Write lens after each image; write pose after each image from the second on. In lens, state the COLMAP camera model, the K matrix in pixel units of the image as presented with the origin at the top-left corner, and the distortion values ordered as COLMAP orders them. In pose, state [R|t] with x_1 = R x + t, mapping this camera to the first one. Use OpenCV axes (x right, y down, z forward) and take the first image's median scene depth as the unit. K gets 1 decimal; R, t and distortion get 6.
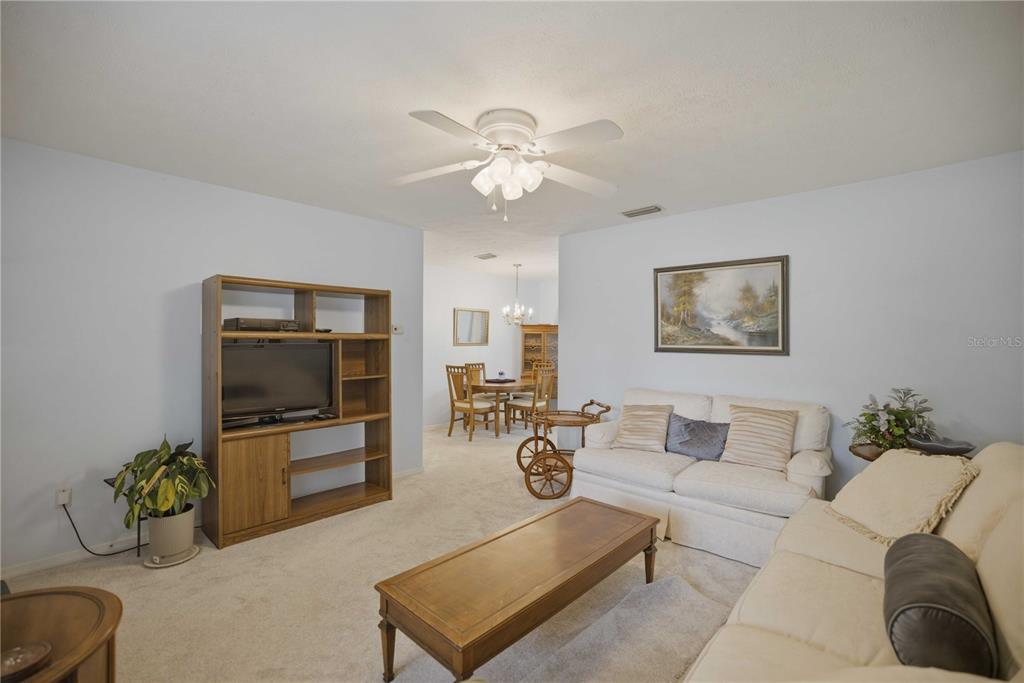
lens RADIAL K [[448.5, 0, 511.7], [0, 448.5, 334.8], [0, 0, 1]] dist [-0.046542, 0.017677]
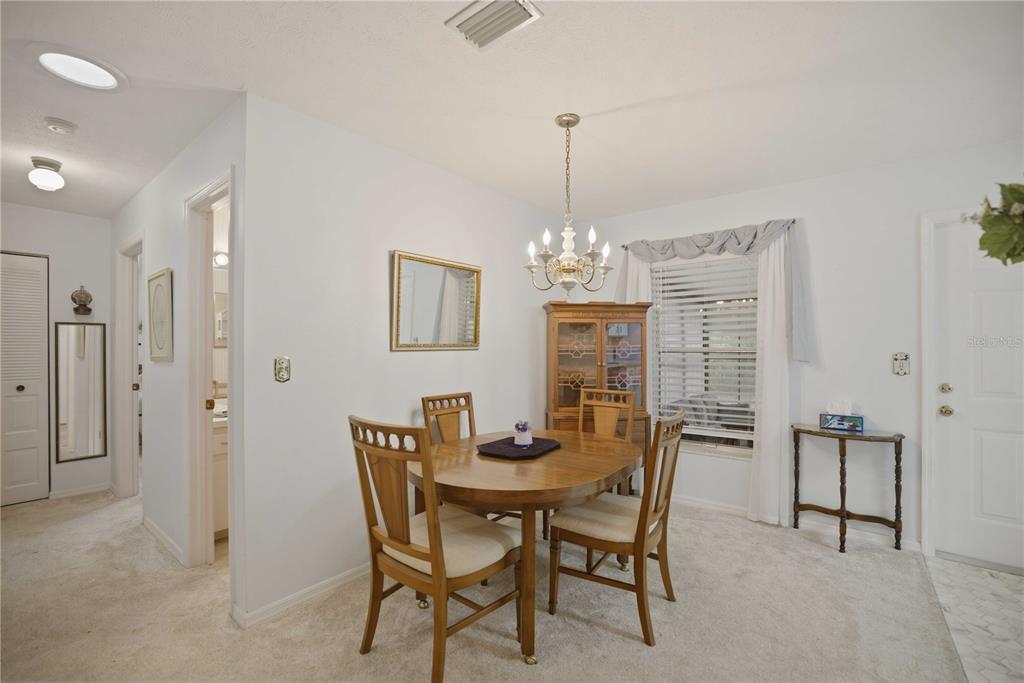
lens RADIAL K [[448.5, 0, 511.7], [0, 448.5, 334.8], [0, 0, 1]] dist [-0.046542, 0.017677]
pose [[0.998031, -0.010705, 0.061802, -0.090558], [0.011593, 0.999835, -0.014020, 0.028876], [-0.061642, 0.014709, 0.997990, 1.093310]]
